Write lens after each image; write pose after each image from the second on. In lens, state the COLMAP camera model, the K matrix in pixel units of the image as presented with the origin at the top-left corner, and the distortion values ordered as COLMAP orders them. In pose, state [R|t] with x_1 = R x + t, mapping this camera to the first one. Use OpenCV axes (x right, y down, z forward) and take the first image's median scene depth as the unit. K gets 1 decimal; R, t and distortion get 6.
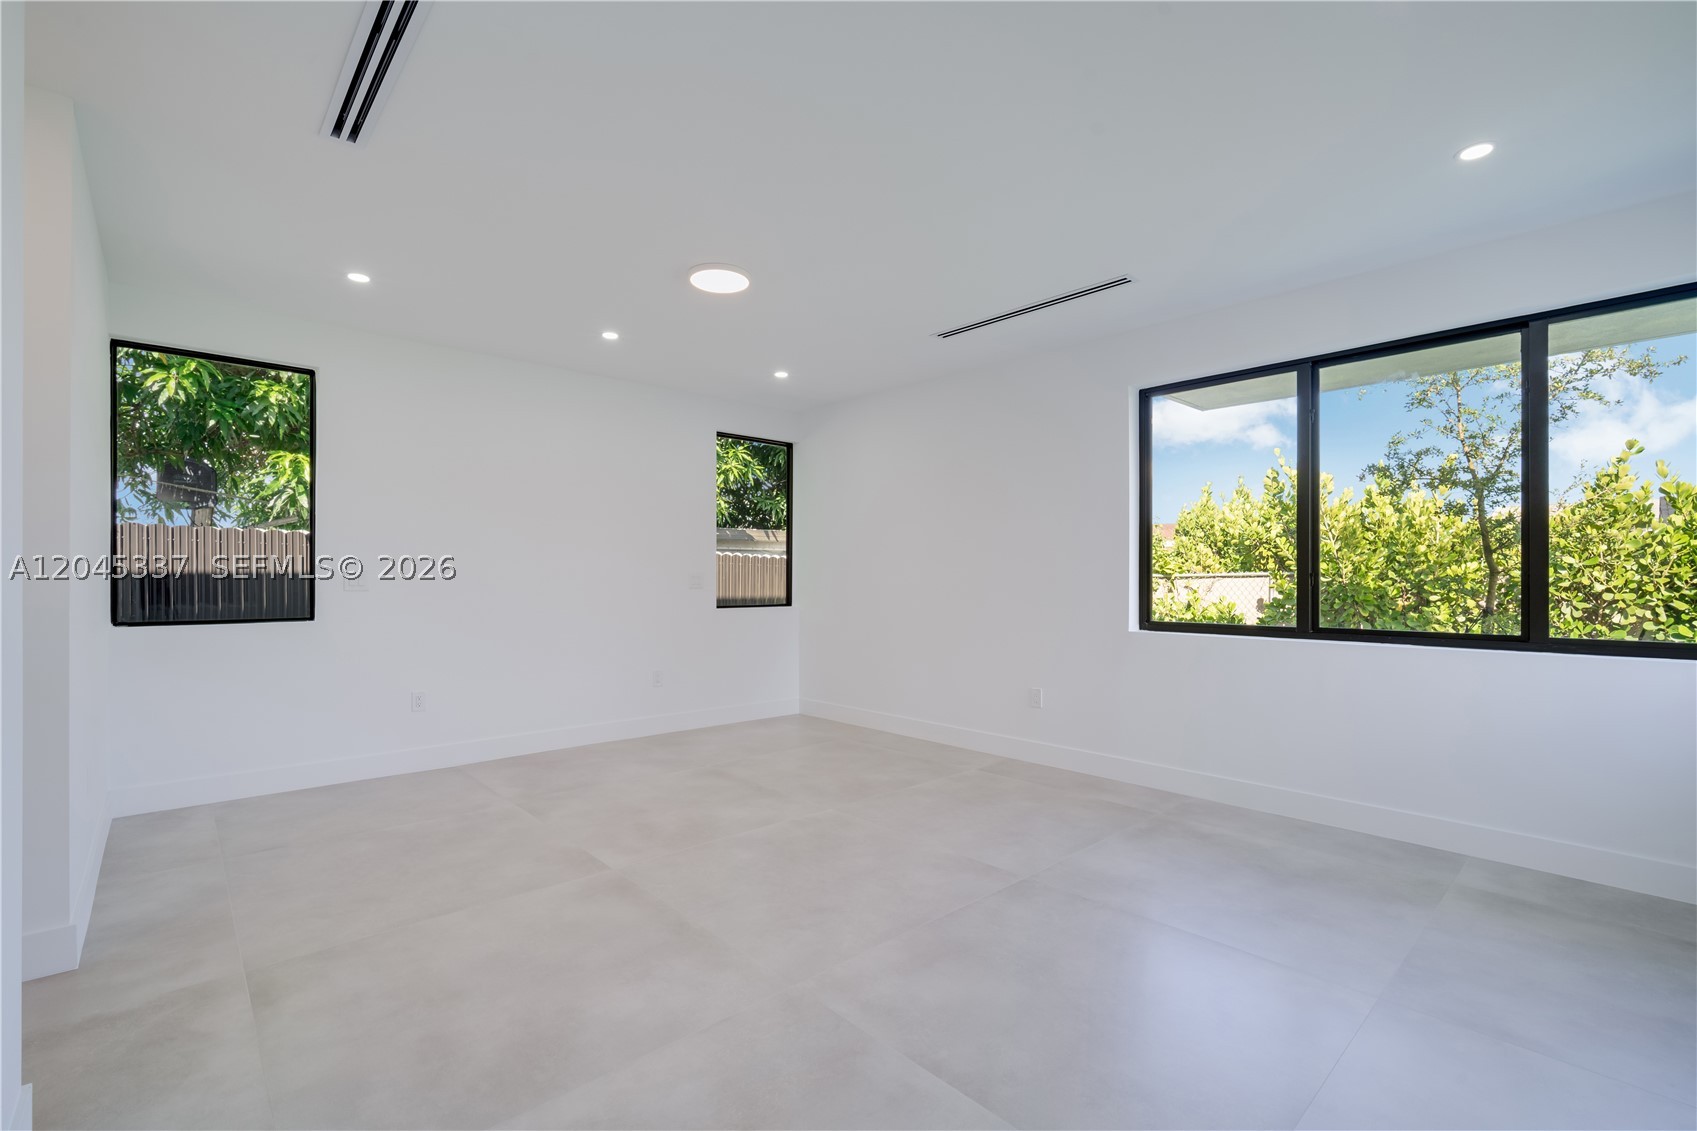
lens RADIAL K [[745.7, 0, 856.9], [0, 745.7, 571.6], [0, 0, 1]] dist [-0.004127, 0.002509]
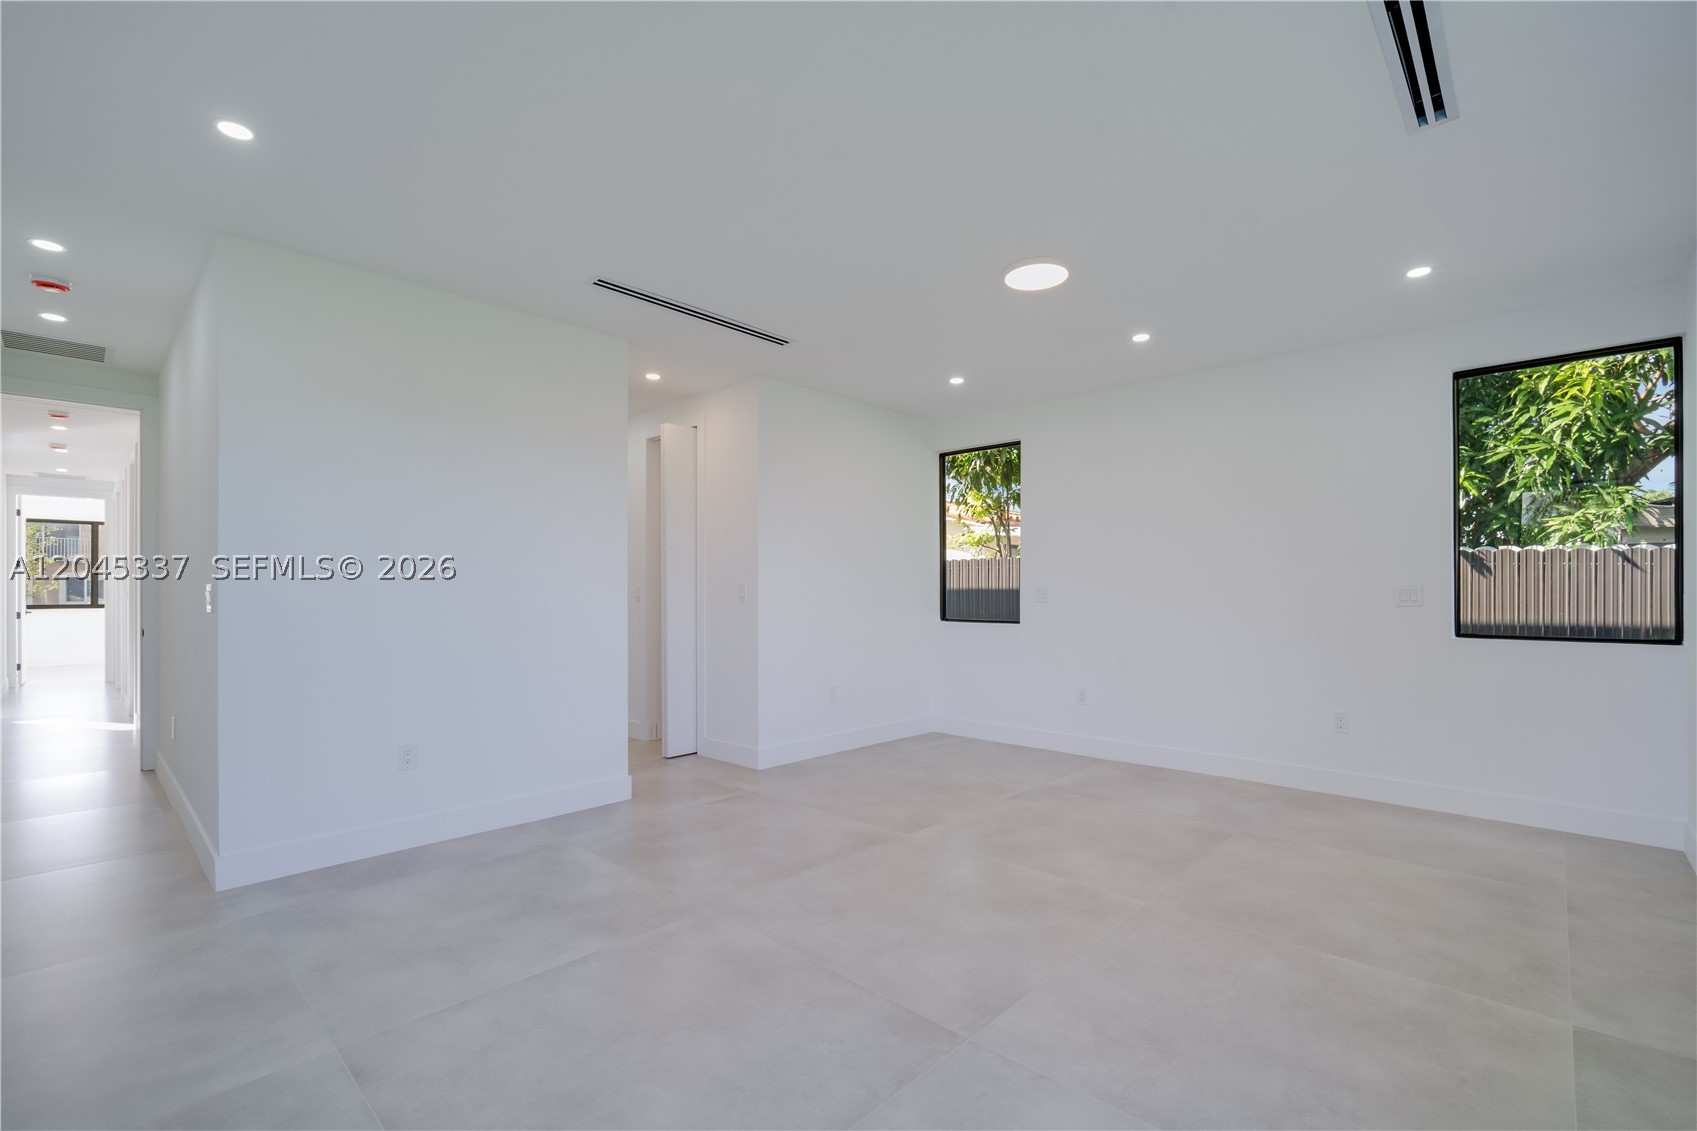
lens RADIAL K [[745.7, 0, 843.5], [0, 745.7, 592.2], [0, 0, 1]] dist [-0.004127, 0.002509]
pose [[0.056696, 0.001308, -0.998391, 0.592204], [0.015366, 0.999880, 0.002183, -0.000588], [0.998273, -0.015465, 0.056669, 0.562092]]
